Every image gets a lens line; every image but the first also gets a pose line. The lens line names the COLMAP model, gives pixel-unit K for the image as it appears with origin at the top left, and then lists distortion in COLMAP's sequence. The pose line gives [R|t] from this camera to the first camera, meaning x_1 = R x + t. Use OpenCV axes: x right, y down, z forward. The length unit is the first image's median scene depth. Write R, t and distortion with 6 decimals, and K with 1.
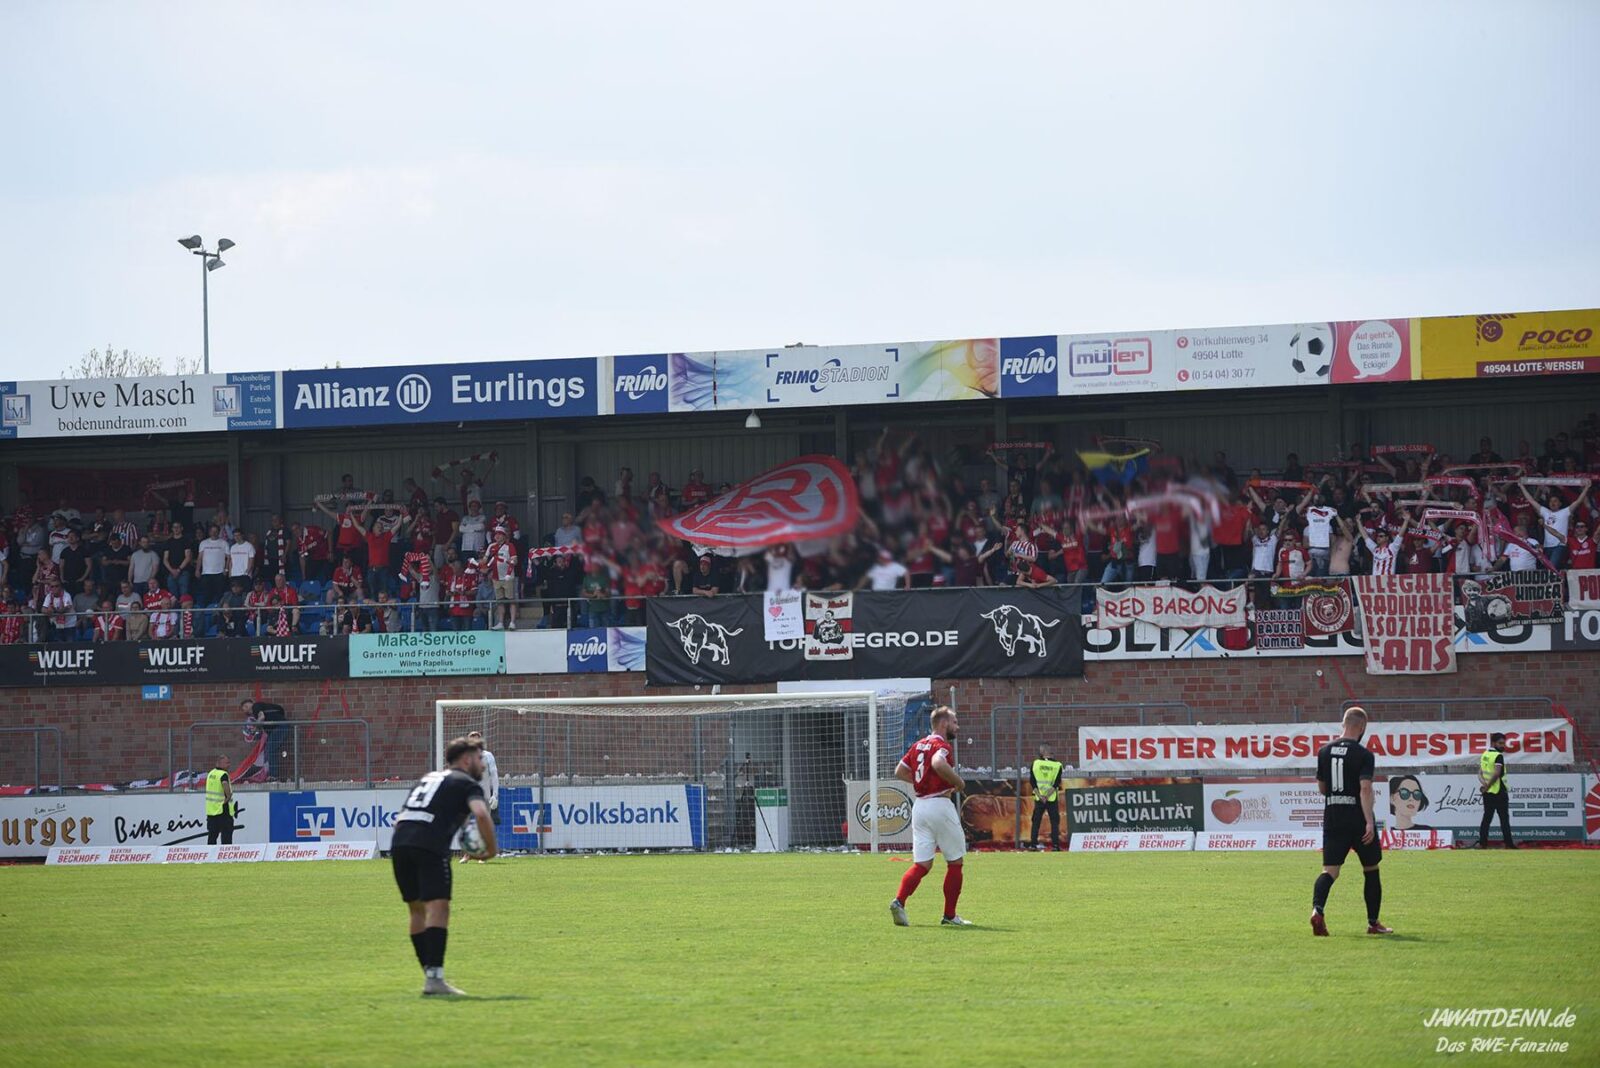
lens RADIAL K [[5700.8, 0, 811.1], [0, 5700.8, 531.4], [0, 0, 1]] dist [0.530284, 4.243239]
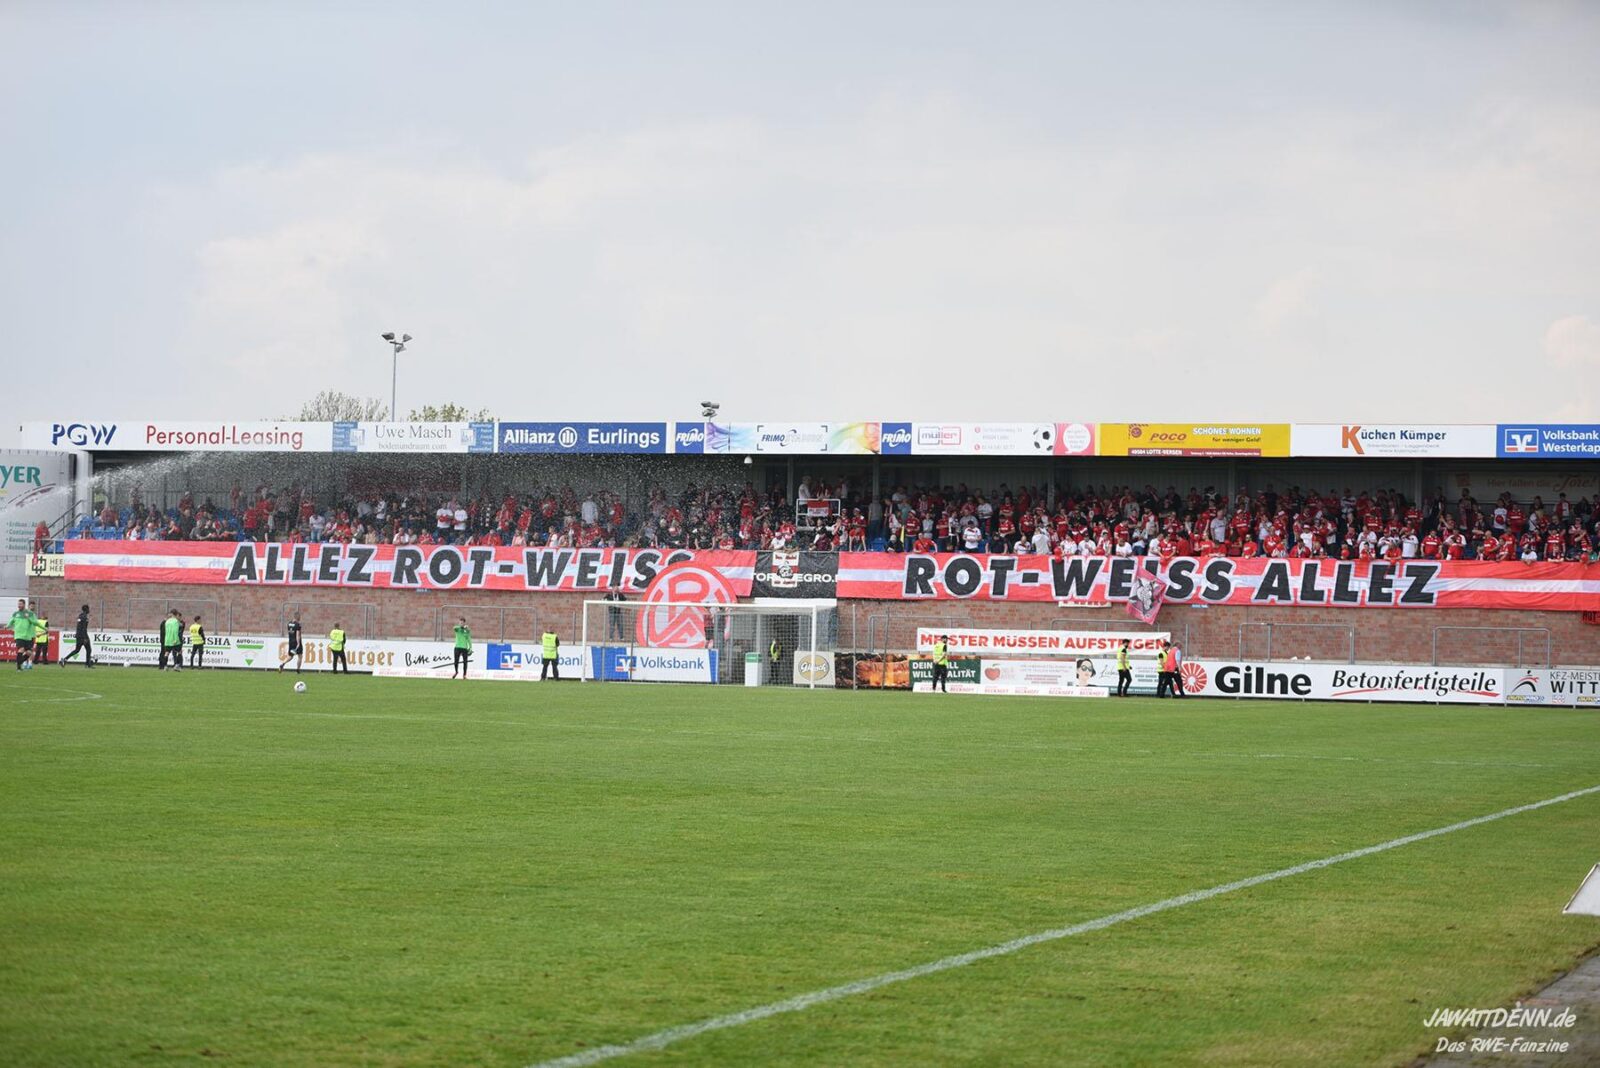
lens RADIAL K [[3498.8, 0, 800.9], [0, 3498.8, 489.3], [0, 0, 1]] dist [-0.225375, 0.372872]
pose [[0.998099, 0.043314, 0.043855, -0.044474], [-0.043142, 0.999057, -0.004861, -0.004785], [-0.044025, 0.002960, 0.999026, -0.169455]]
